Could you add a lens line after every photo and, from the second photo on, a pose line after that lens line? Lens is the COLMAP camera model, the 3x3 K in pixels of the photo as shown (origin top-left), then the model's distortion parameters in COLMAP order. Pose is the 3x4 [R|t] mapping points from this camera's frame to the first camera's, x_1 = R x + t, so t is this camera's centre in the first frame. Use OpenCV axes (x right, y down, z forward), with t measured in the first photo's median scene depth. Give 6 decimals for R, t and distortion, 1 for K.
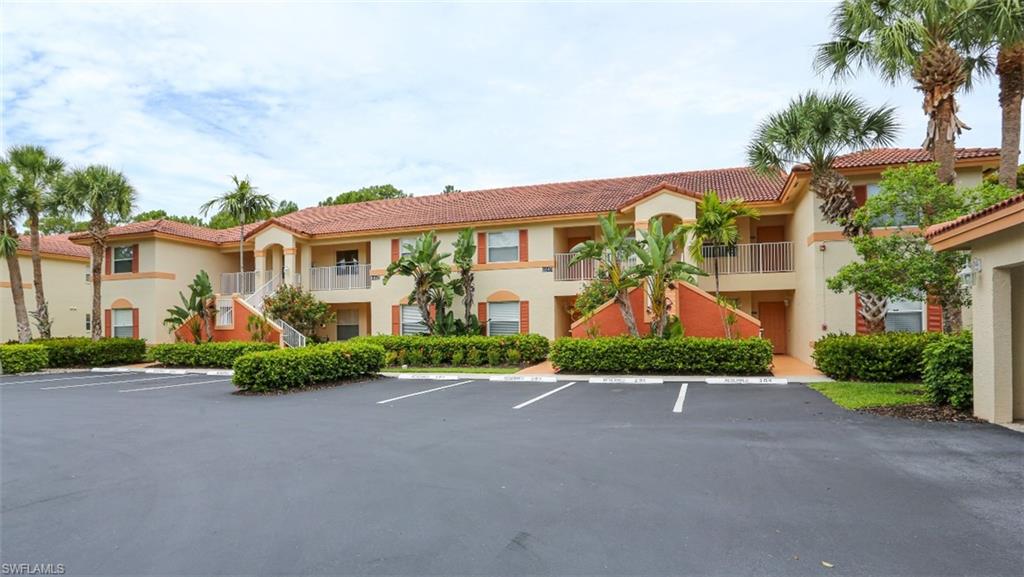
lens RADIAL K [[520.9, 0, 479.5], [0, 520.9, 329.9], [0, 0, 1]] dist [-0.069108, 0.020071]
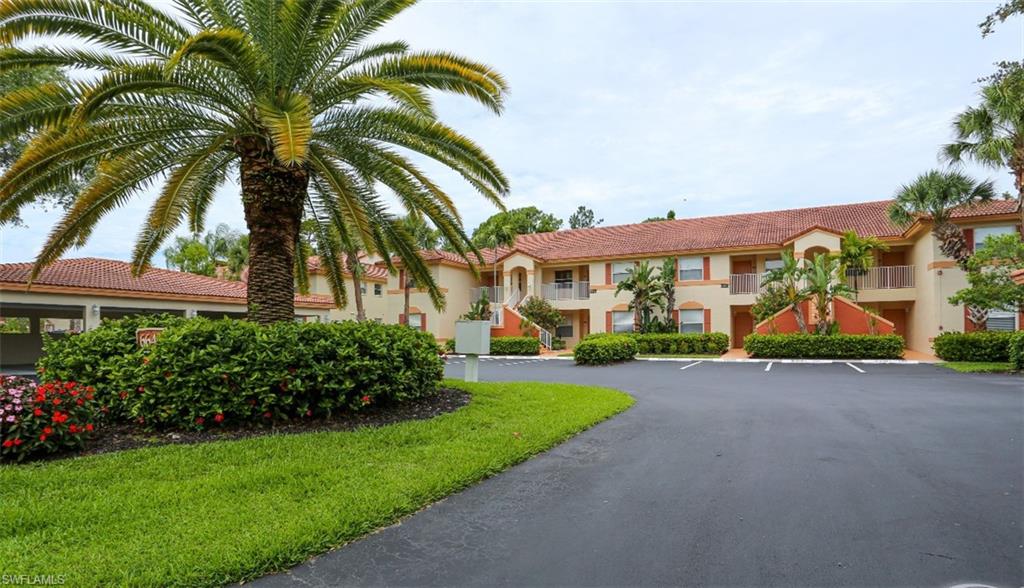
lens RADIAL K [[600.2, 0, 431.3], [0, 600.2, 330.7], [0, 0, 1]] dist [-0.028446, 0.002301]
pose [[0.996666, 0.003254, -0.081530, -0.617070], [-0.003642, 0.999983, -0.004608, 0.016051], [0.081514, 0.004890, 0.996660, -0.772934]]
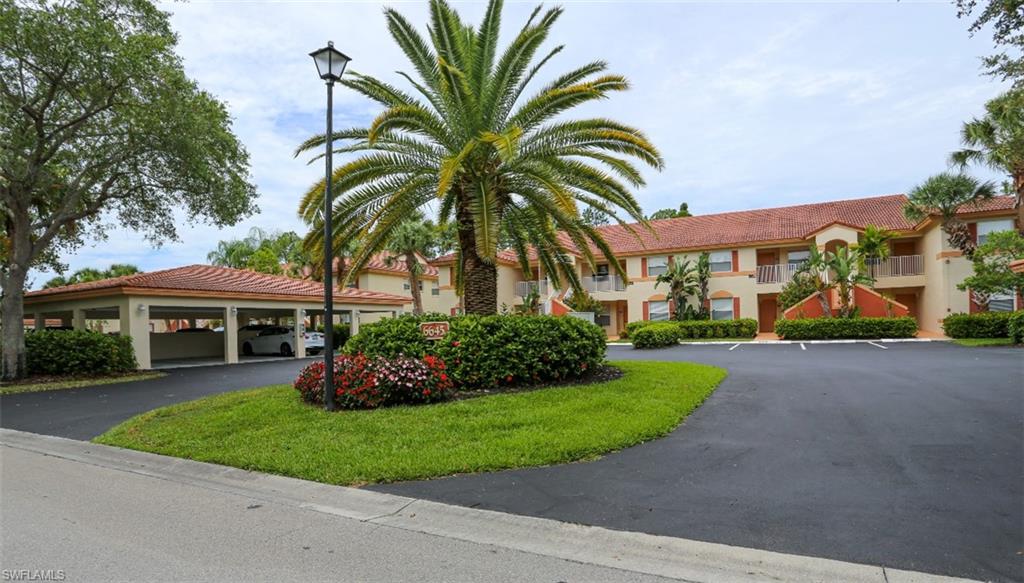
lens RADIAL K [[684.3, 0, 375.0], [0, 684.3, 337.0], [0, 0, 1]] dist [-0.003204, -0.003018]
pose [[0.998415, -0.018434, -0.053177, -1.046039], [0.019147, 0.999733, 0.012924, 0.018757], [0.052925, -0.013922, 0.998501, -1.289814]]
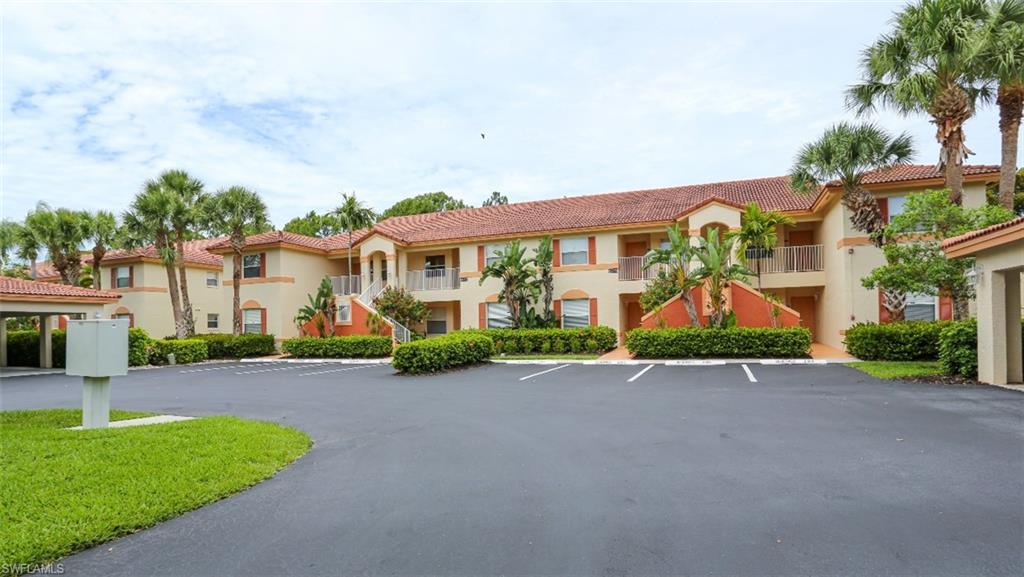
lens RADIAL K [[520.9, 0, 479.5], [0, 520.9, 329.9], [0, 0, 1]] dist [-0.069108, 0.020071]
pose [[0.999914, -0.011517, -0.006346, -0.190160], [0.011570, 0.999898, 0.008351, 0.003565], [0.006249, -0.008424, 0.999945, -0.193224]]
